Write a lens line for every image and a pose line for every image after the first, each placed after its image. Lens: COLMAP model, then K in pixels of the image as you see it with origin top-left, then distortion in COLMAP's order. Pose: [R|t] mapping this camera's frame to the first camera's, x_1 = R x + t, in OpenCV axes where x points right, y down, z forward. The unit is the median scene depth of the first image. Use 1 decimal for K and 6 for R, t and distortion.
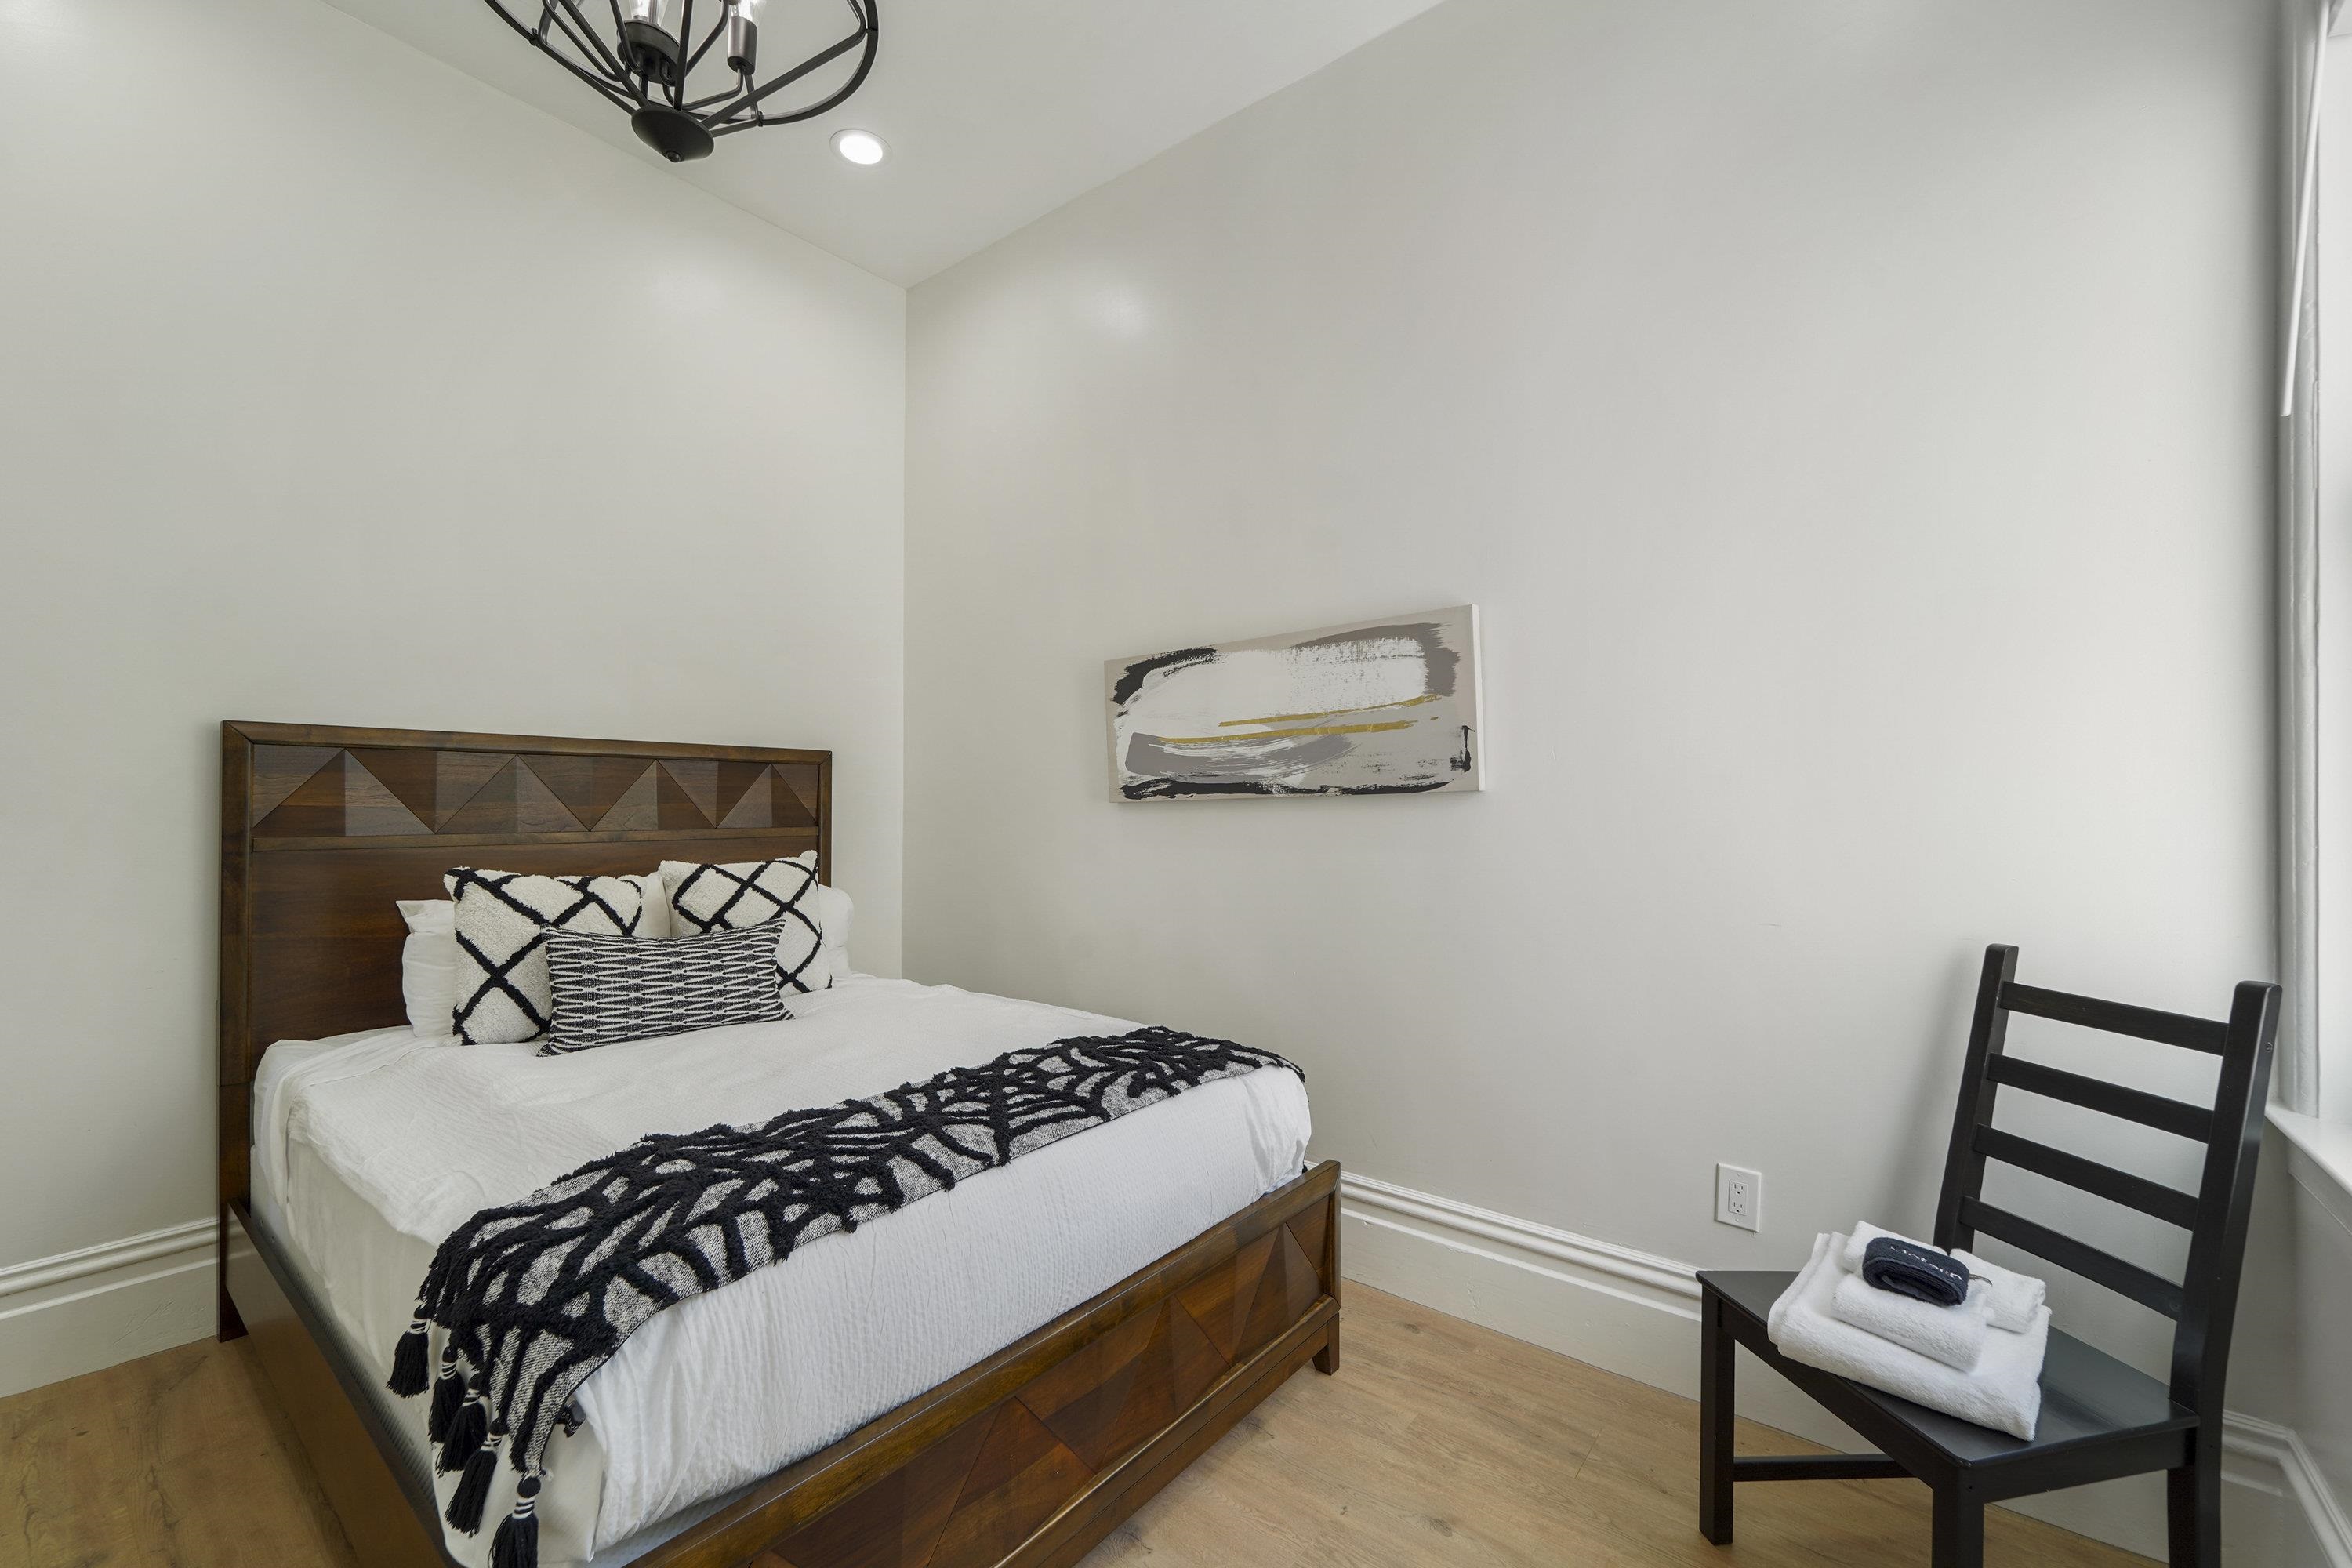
lens RADIAL K [[968.3, 0, 1171.9], [0, 968.3, 793.6], [0, 0, 1]] dist [0.004549, -0.001172]
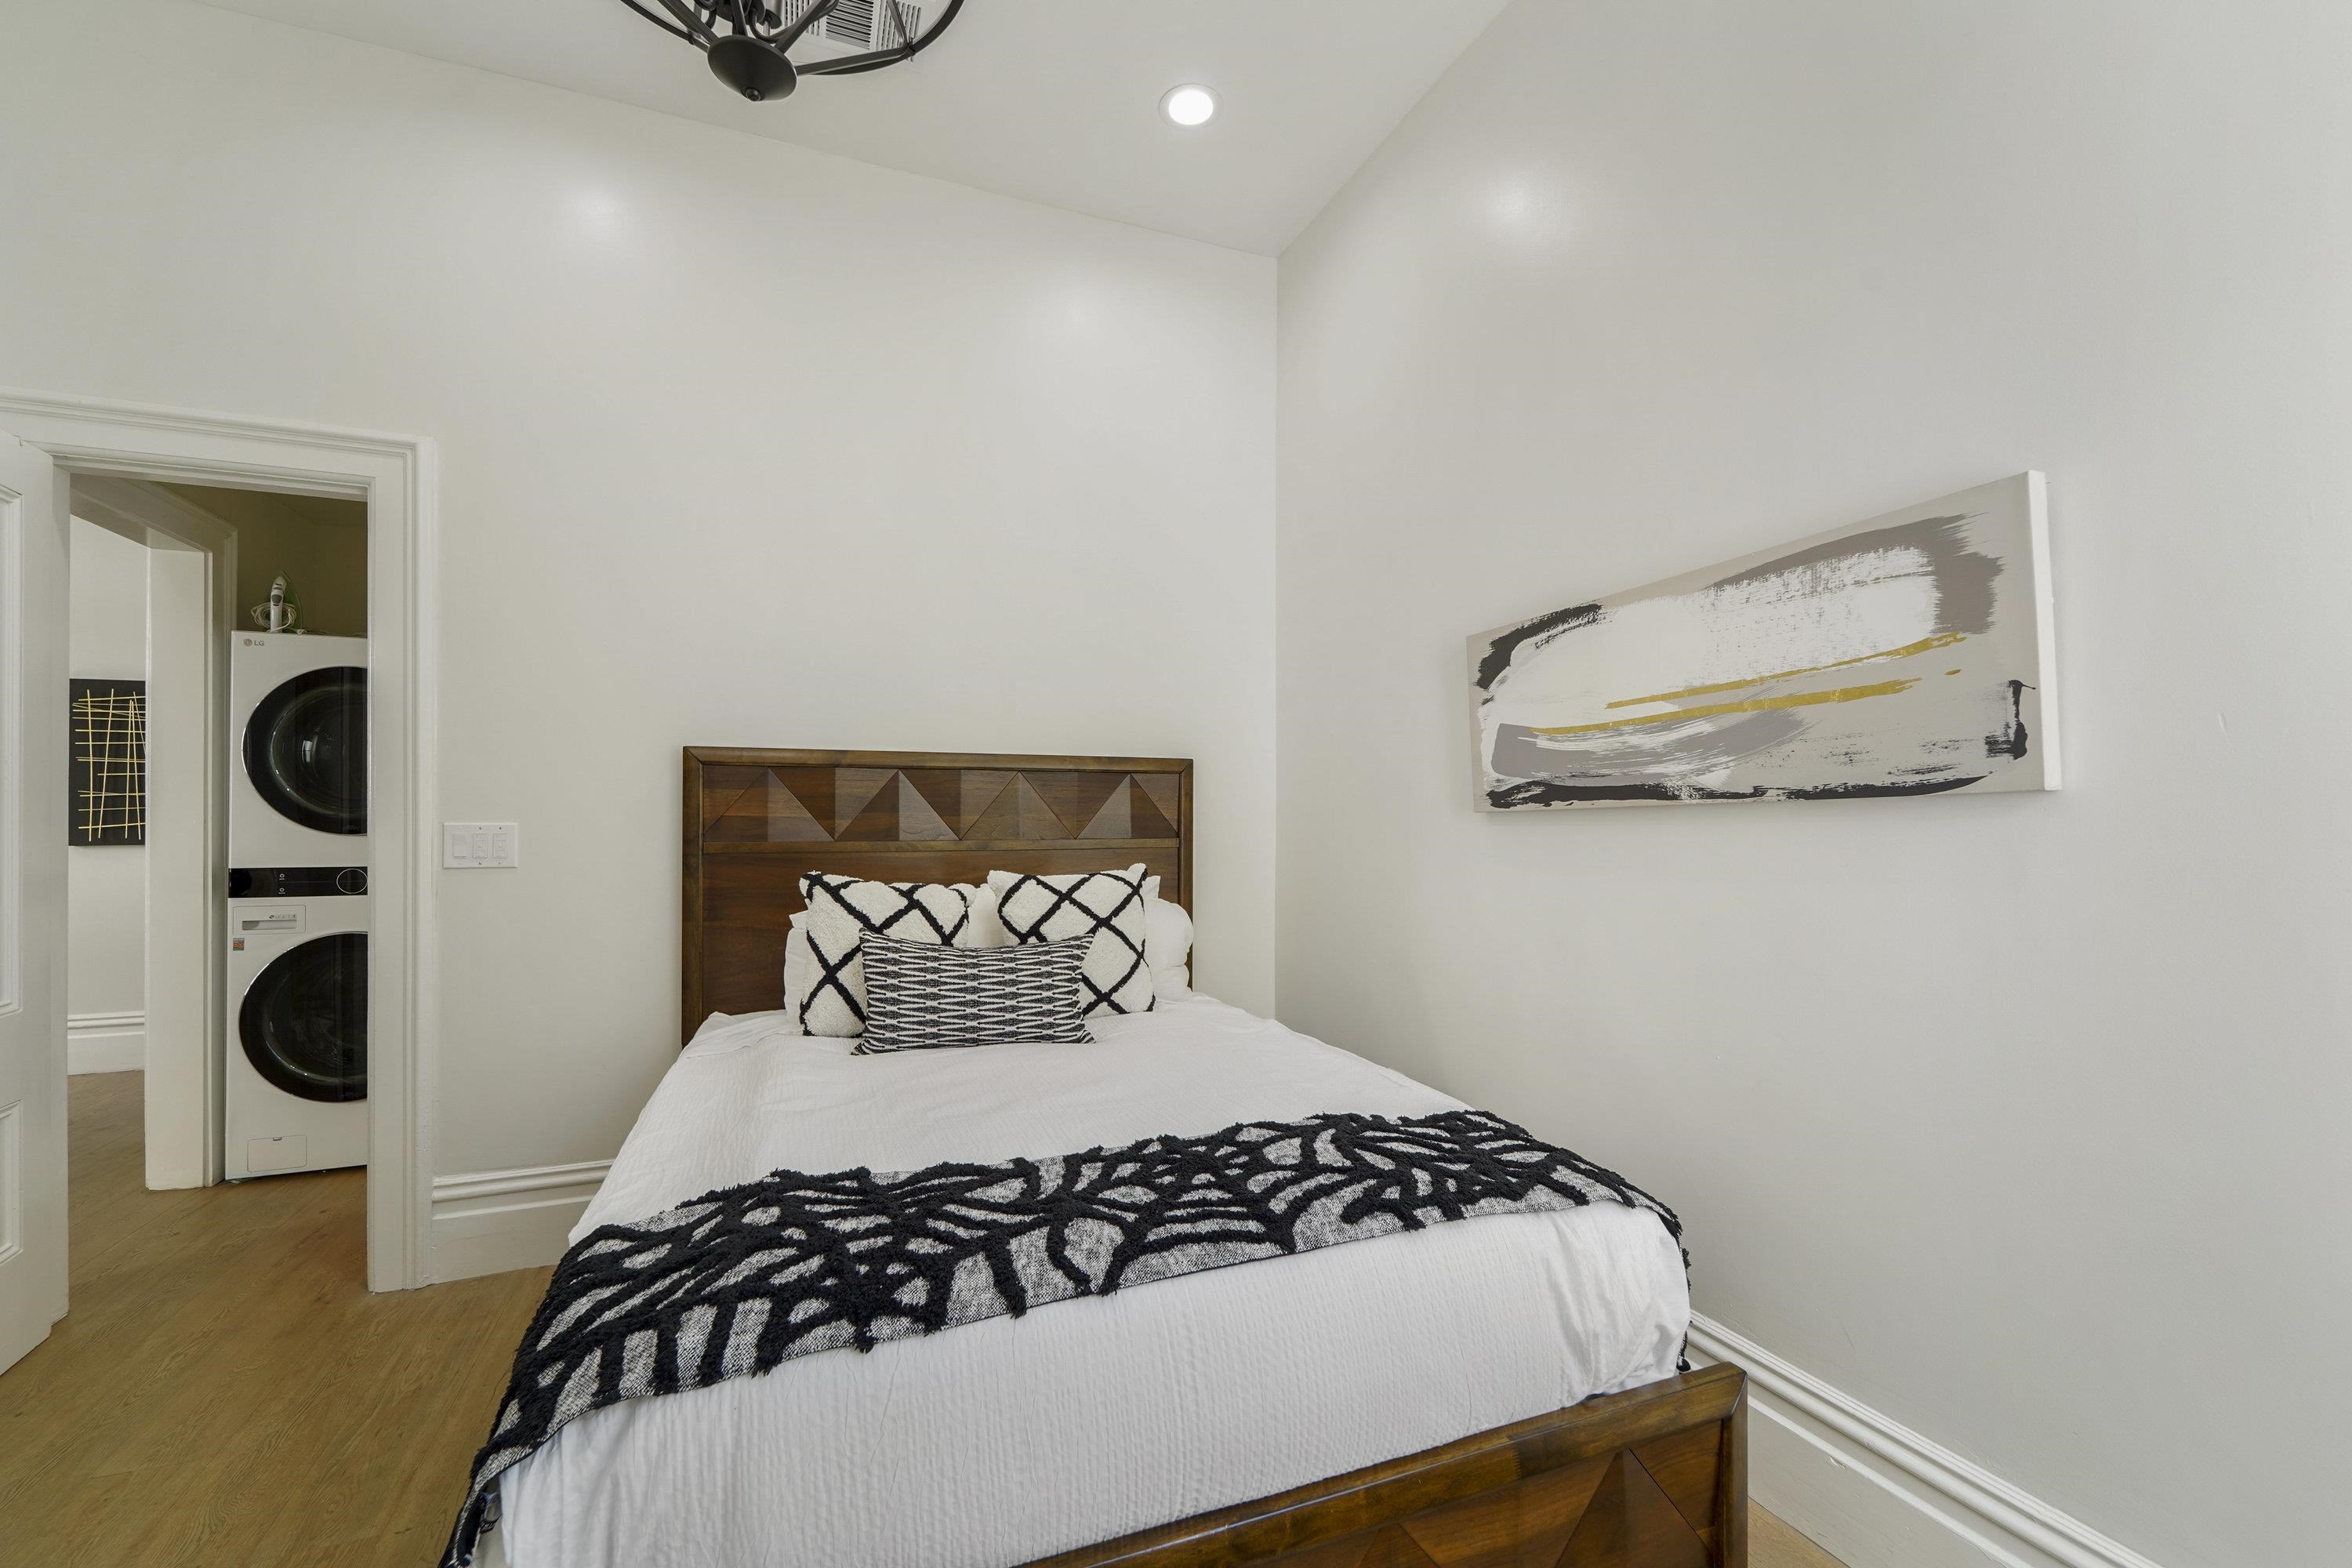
lens RADIAL K [[968.3, 0, 1165.6], [0, 968.3, 807.5], [0, 0, 1]] dist [0.004549, -0.001172]
pose [[0.866840, -0.004122, -0.498569, 0.161927], [0.005390, 0.999985, 0.001104, 0.004018], [0.498557, -0.003644, 0.866849, 0.251184]]
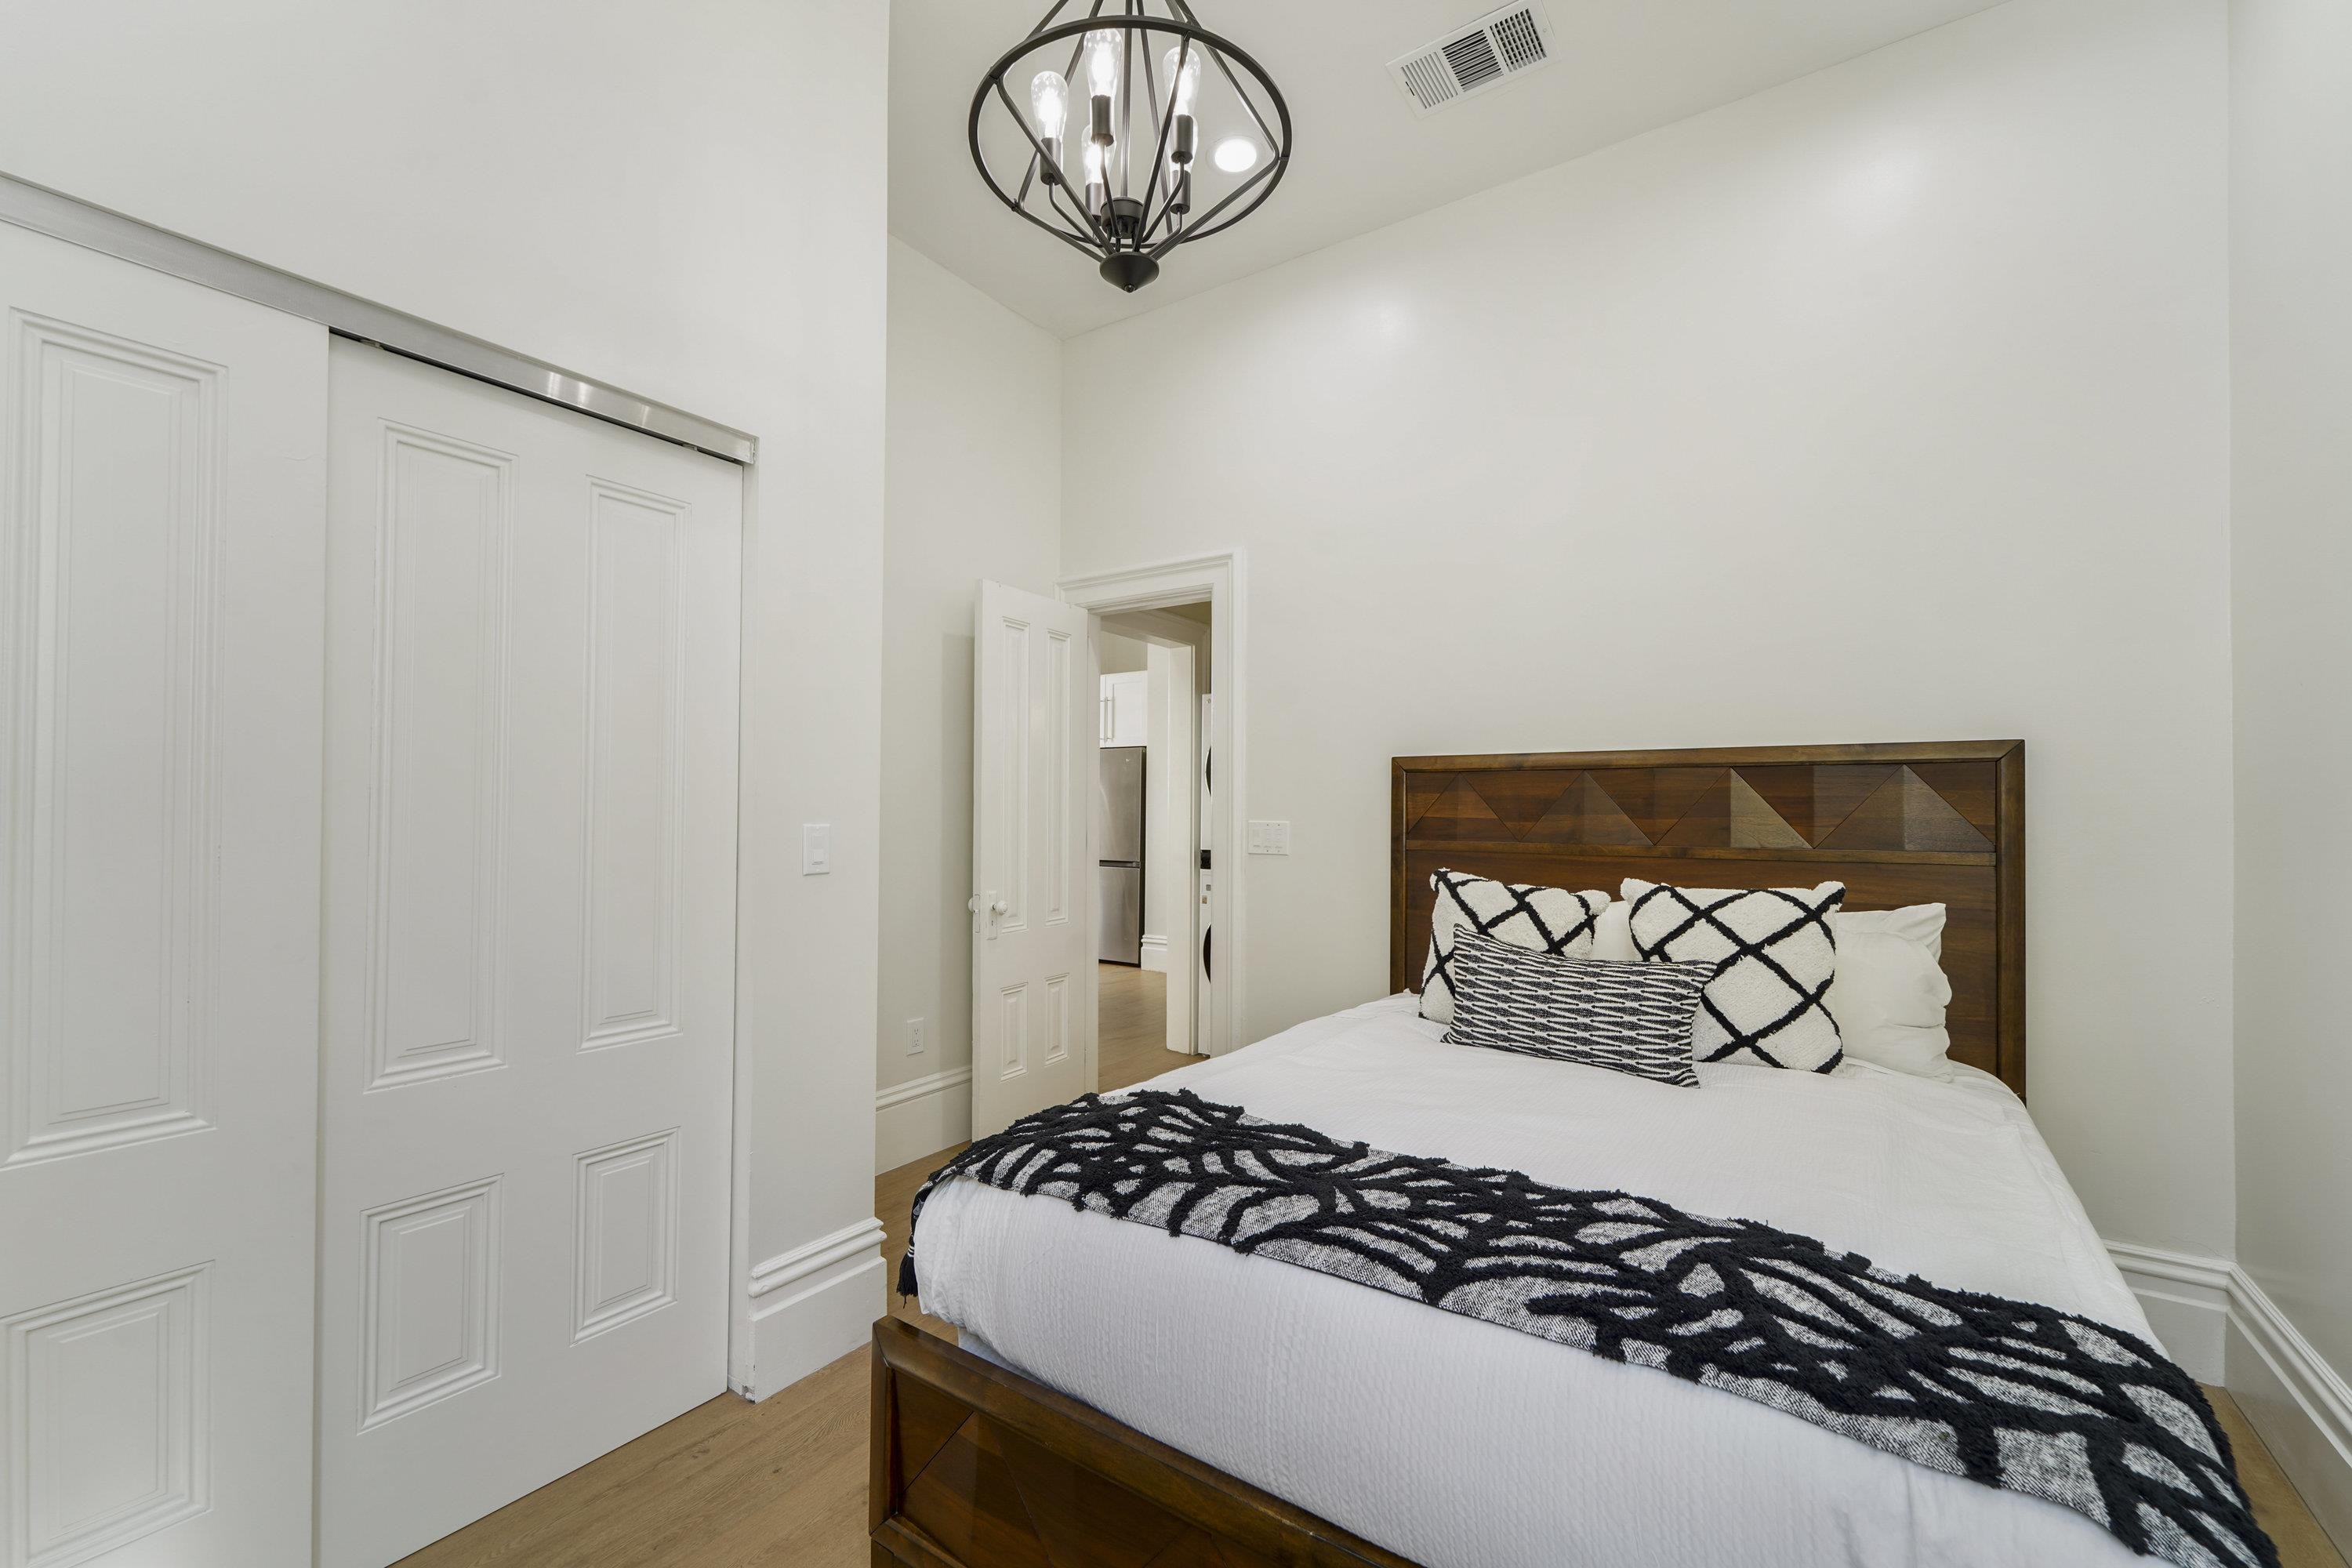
lens RADIAL K [[968.3, 0, 1163.2], [0, 968.3, 798.3], [0, 0, 1]] dist [0.004549, -0.001172]
pose [[0.060242, -0.016909, -0.998041, 0.434275], [0.003342, 0.999854, -0.016738, 0.008603], [0.998178, -0.002327, 0.060290, 0.594449]]
